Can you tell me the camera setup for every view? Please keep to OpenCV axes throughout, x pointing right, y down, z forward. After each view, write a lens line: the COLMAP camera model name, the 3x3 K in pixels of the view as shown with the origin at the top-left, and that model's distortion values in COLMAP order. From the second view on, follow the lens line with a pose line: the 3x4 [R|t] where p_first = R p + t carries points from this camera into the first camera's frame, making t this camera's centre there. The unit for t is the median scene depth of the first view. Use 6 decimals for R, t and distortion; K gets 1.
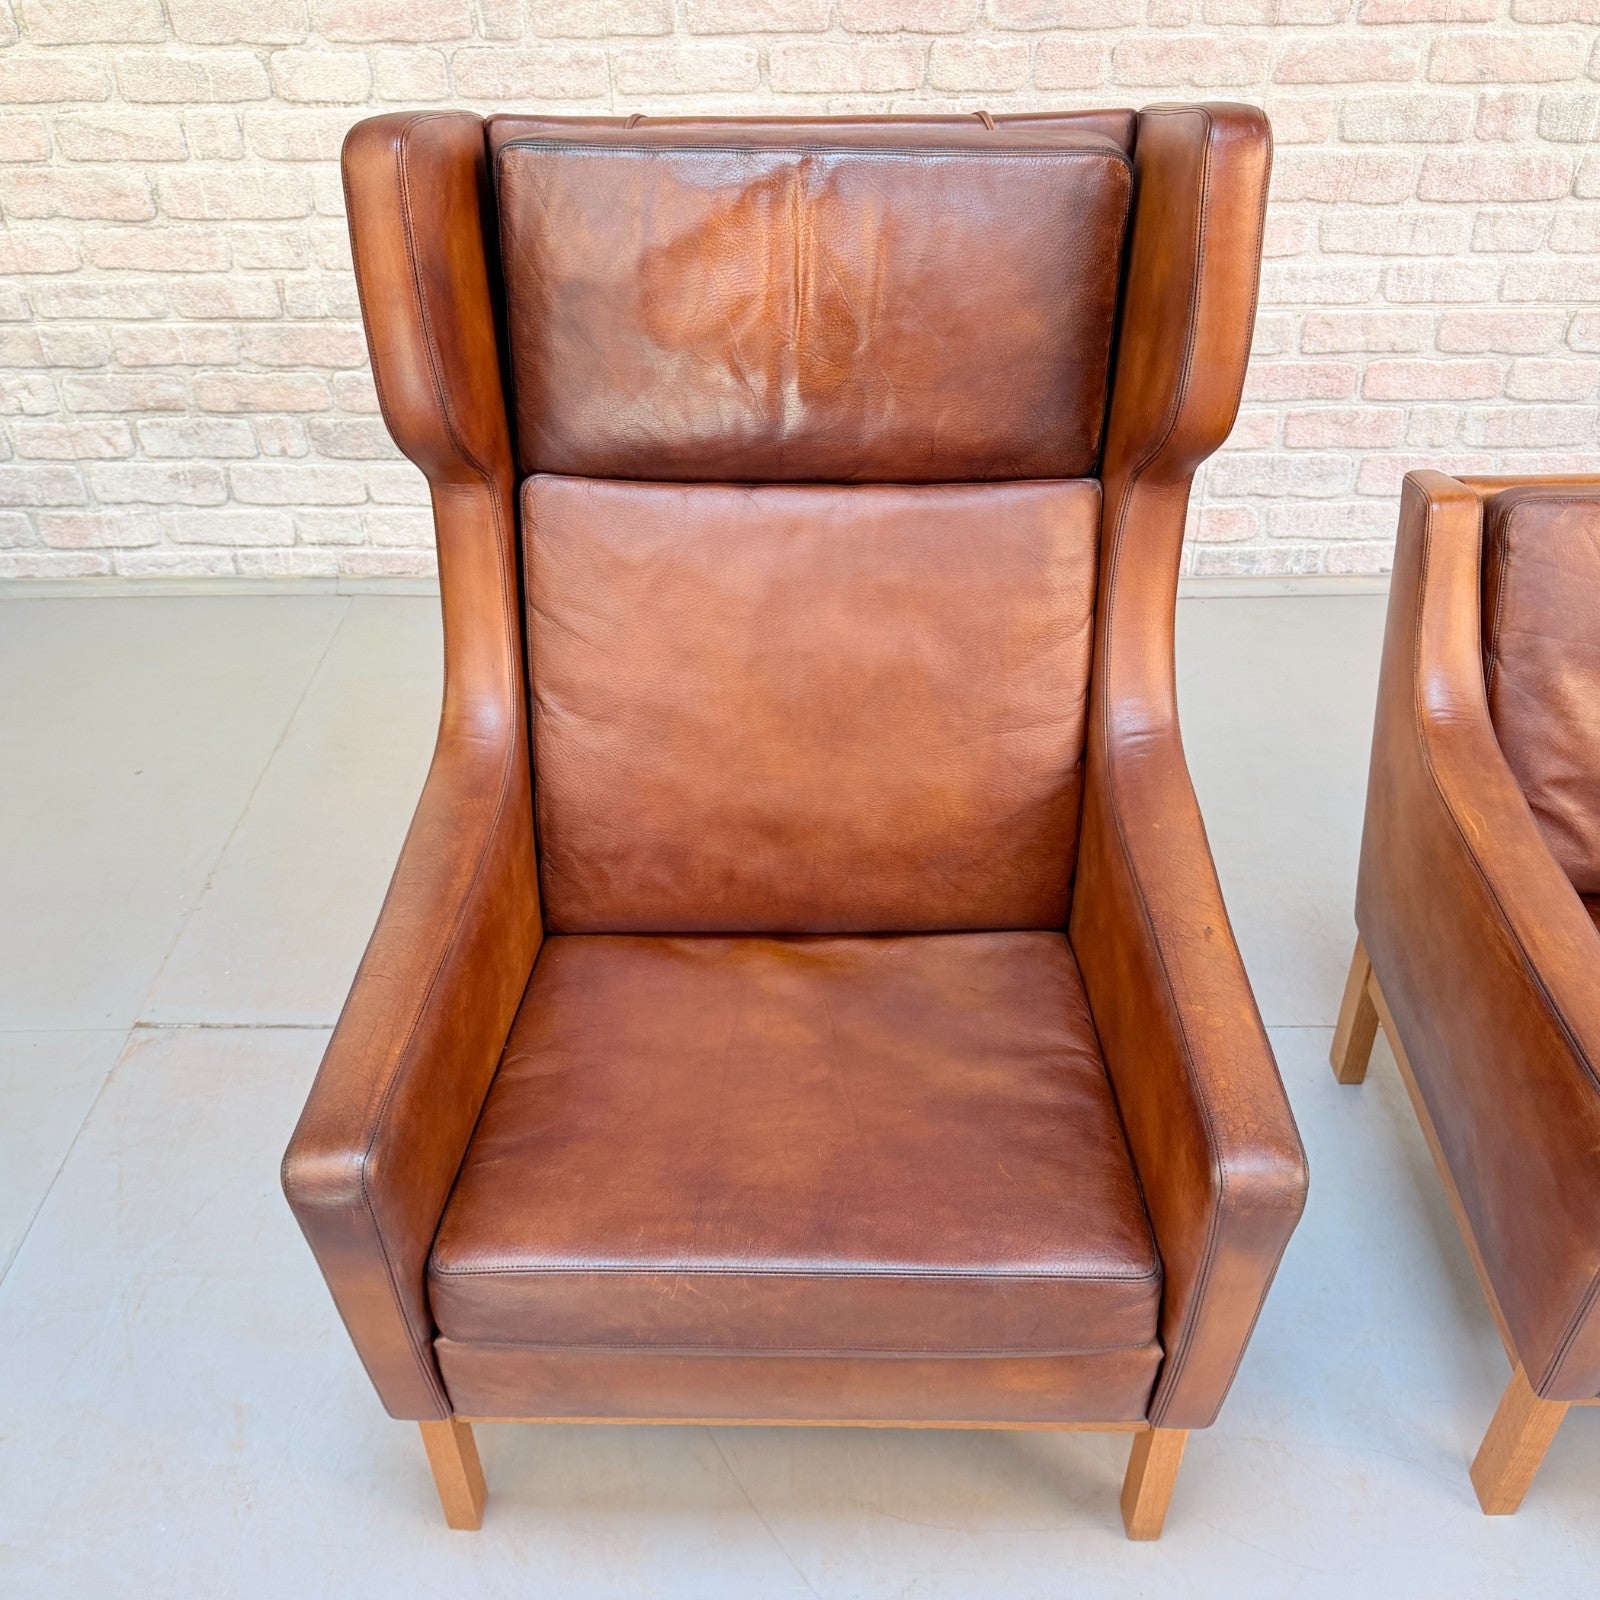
lens RADIAL K [[1539.4, 0, 800.0], [0, 1539.4, 800.0], [0, 0, 1]] dist [0.004376, -0.021919]
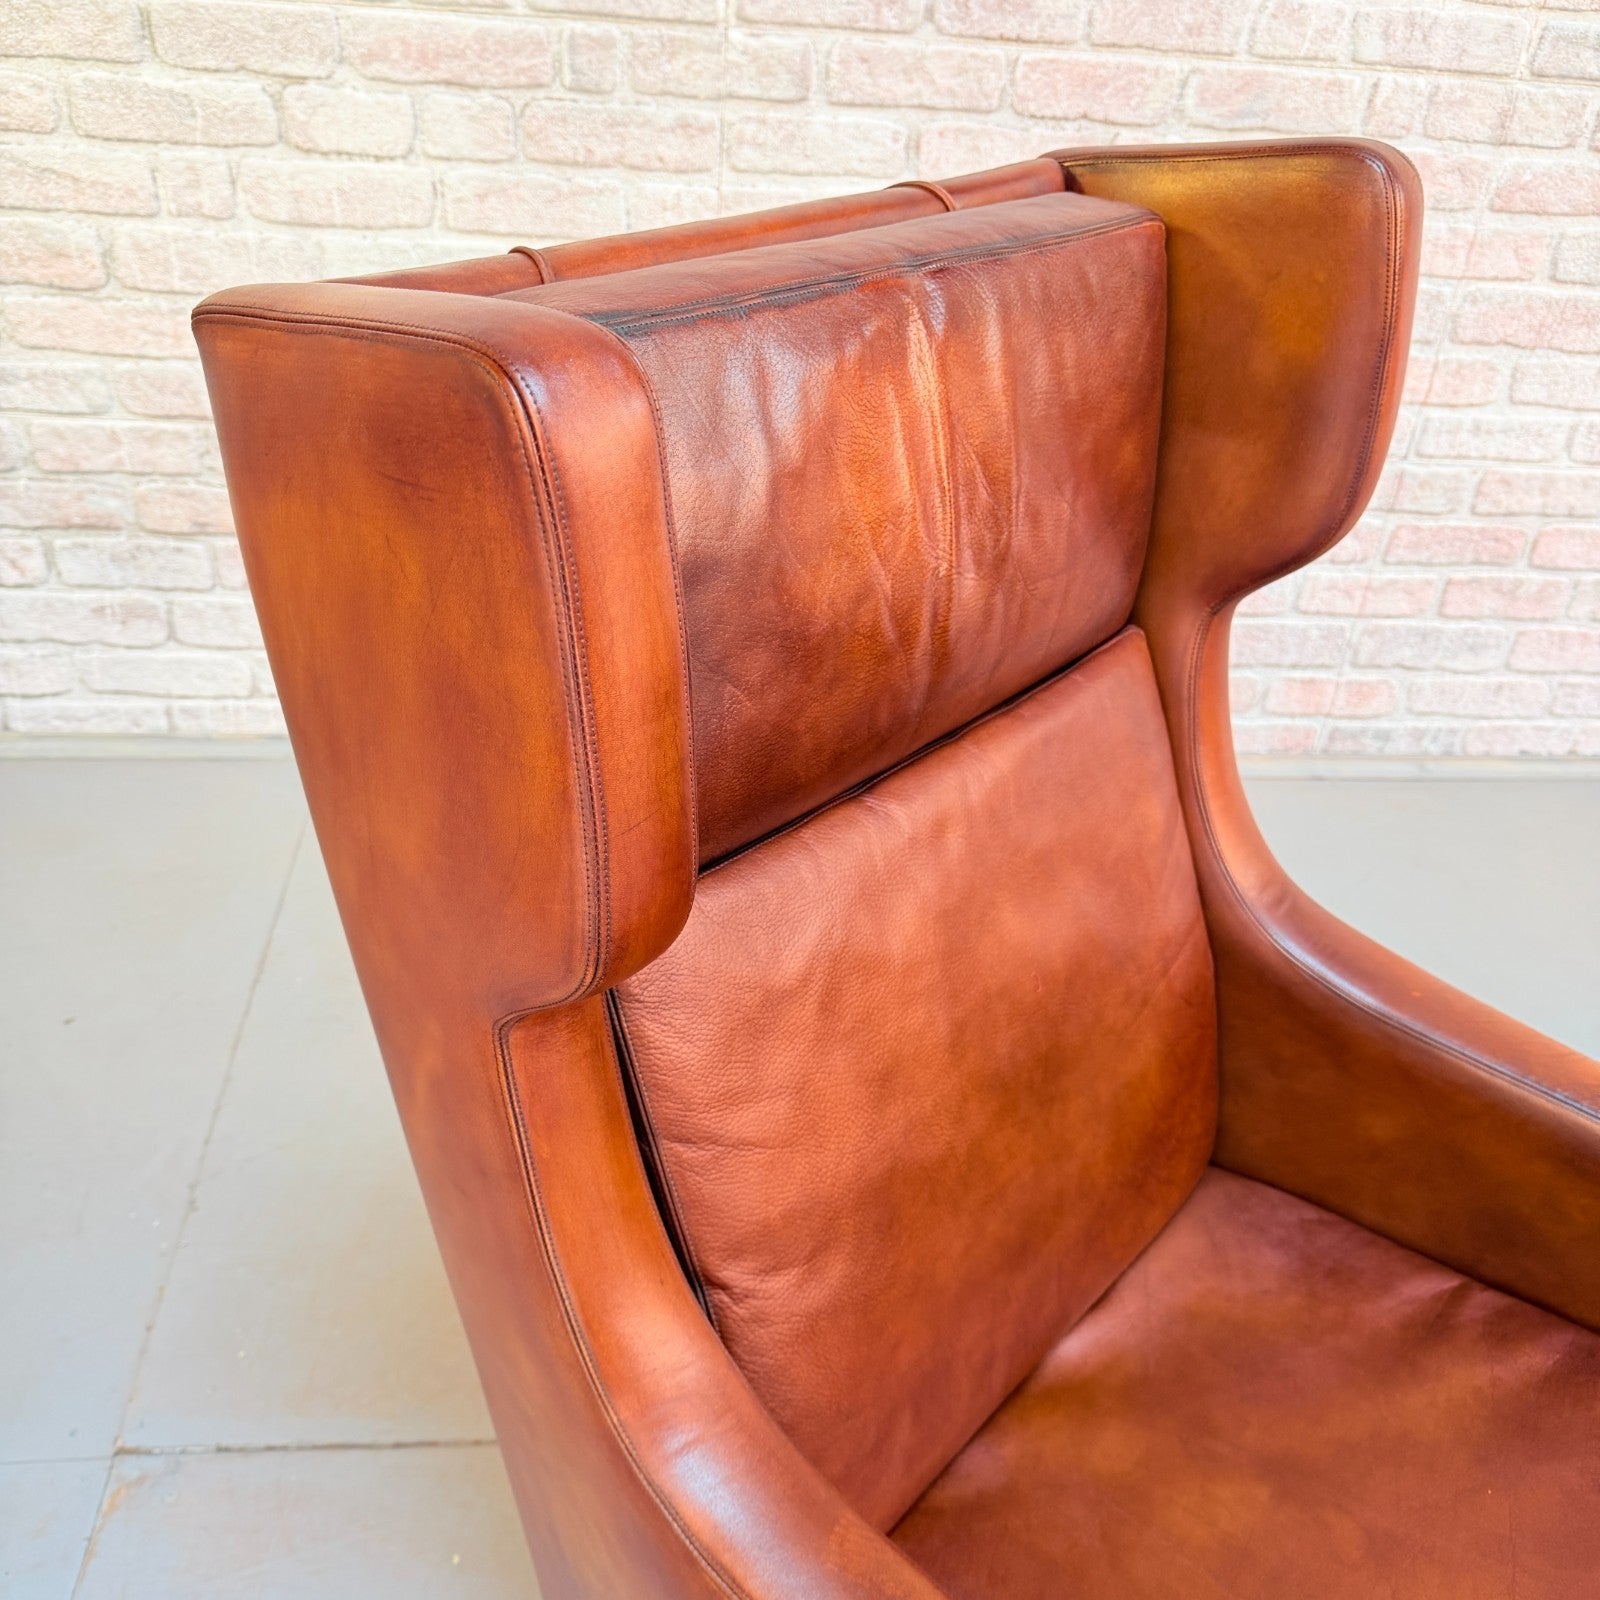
lens RADIAL K [[1528.6, 0, 790.2], [0, 1528.6, 796.7], [0, 0, 1]] dist [-0.004788, -0.018954]
pose [[0.990858, 0.012931, 0.134286, -0.180327], [-0.007401, 0.999107, -0.041599, -0.095986], [-0.134704, 0.040225, 0.990069, 0.214024]]
